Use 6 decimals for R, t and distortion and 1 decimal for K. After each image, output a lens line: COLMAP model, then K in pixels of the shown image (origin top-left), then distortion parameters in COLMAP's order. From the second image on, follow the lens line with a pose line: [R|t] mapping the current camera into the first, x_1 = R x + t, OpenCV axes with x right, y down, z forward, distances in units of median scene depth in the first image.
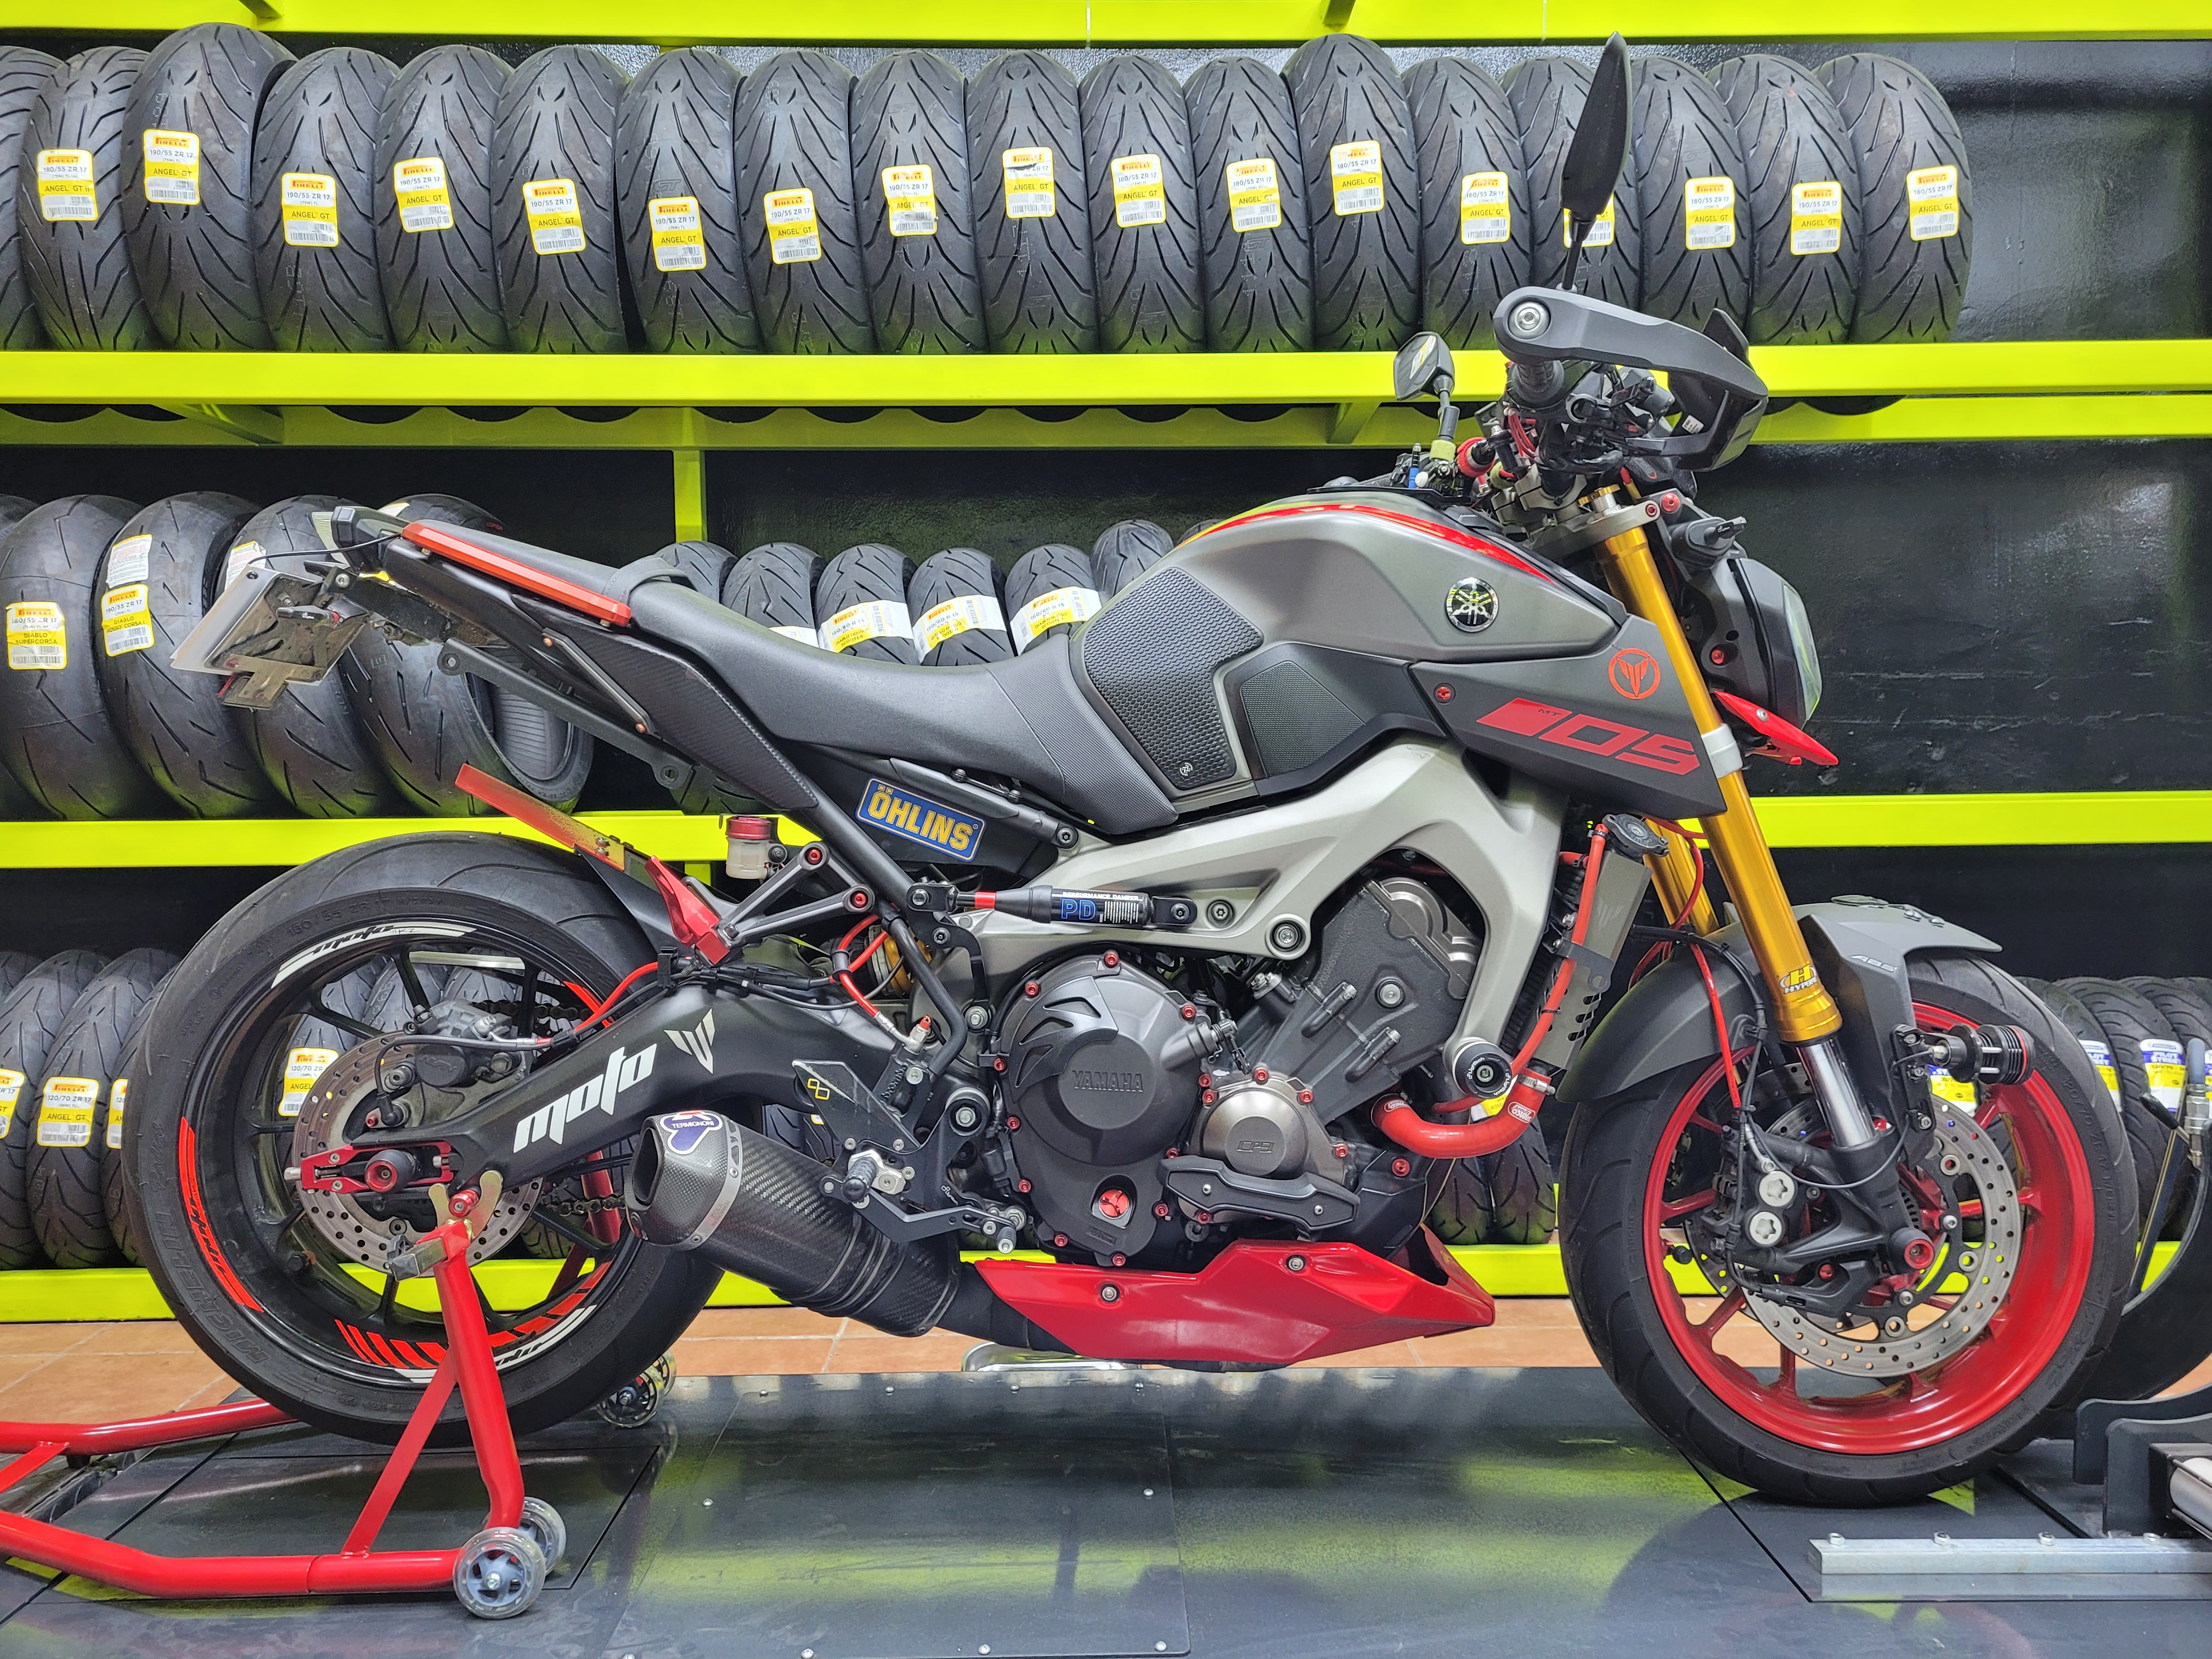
lens RADIAL K [[1703.1, 0, 1106.0], [0, 1703.1, 829.5], [0, 0, 1]] dist [0.031349, -0.026364]
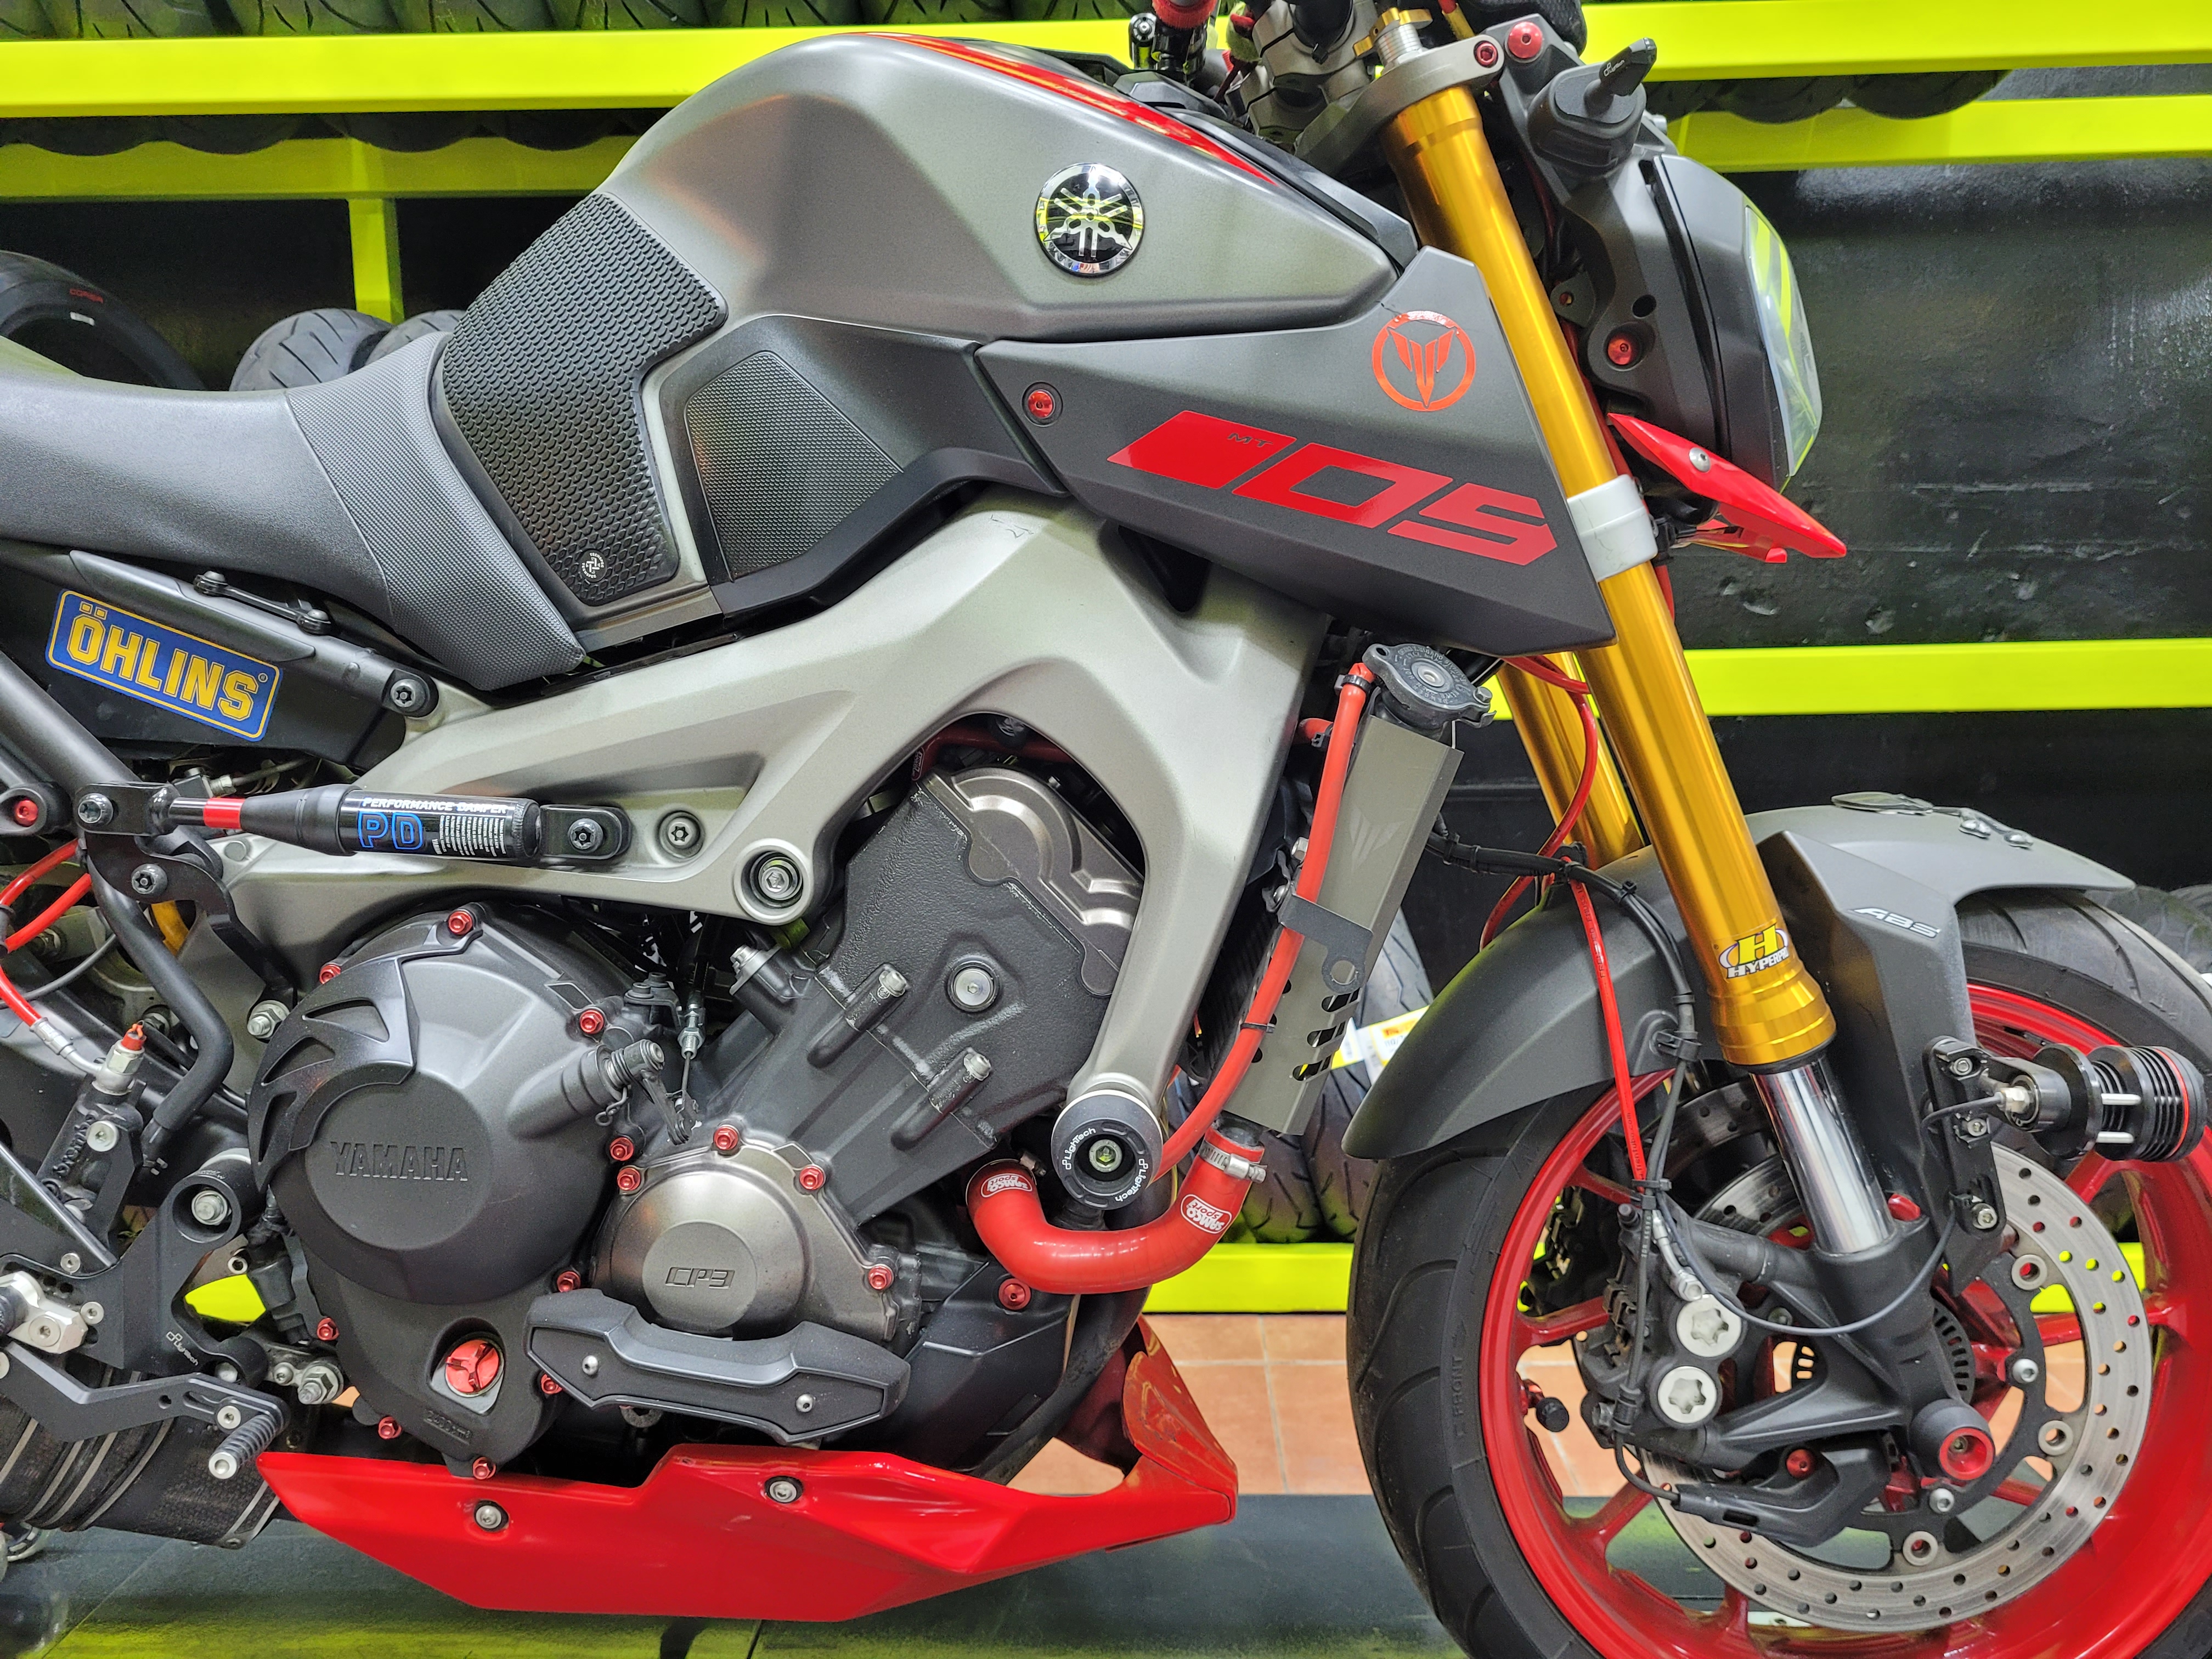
lens RADIAL K [[1703.1, 0, 1106.0], [0, 1703.1, 829.5], [0, 0, 1]] dist [0.031349, -0.026364]
pose [[0.999308, -0.002699, -0.037101, 0.221062], [0.005428, 0.997269, 0.073649, 0.008080], [0.036801, -0.073800, 0.996594, 0.459032]]
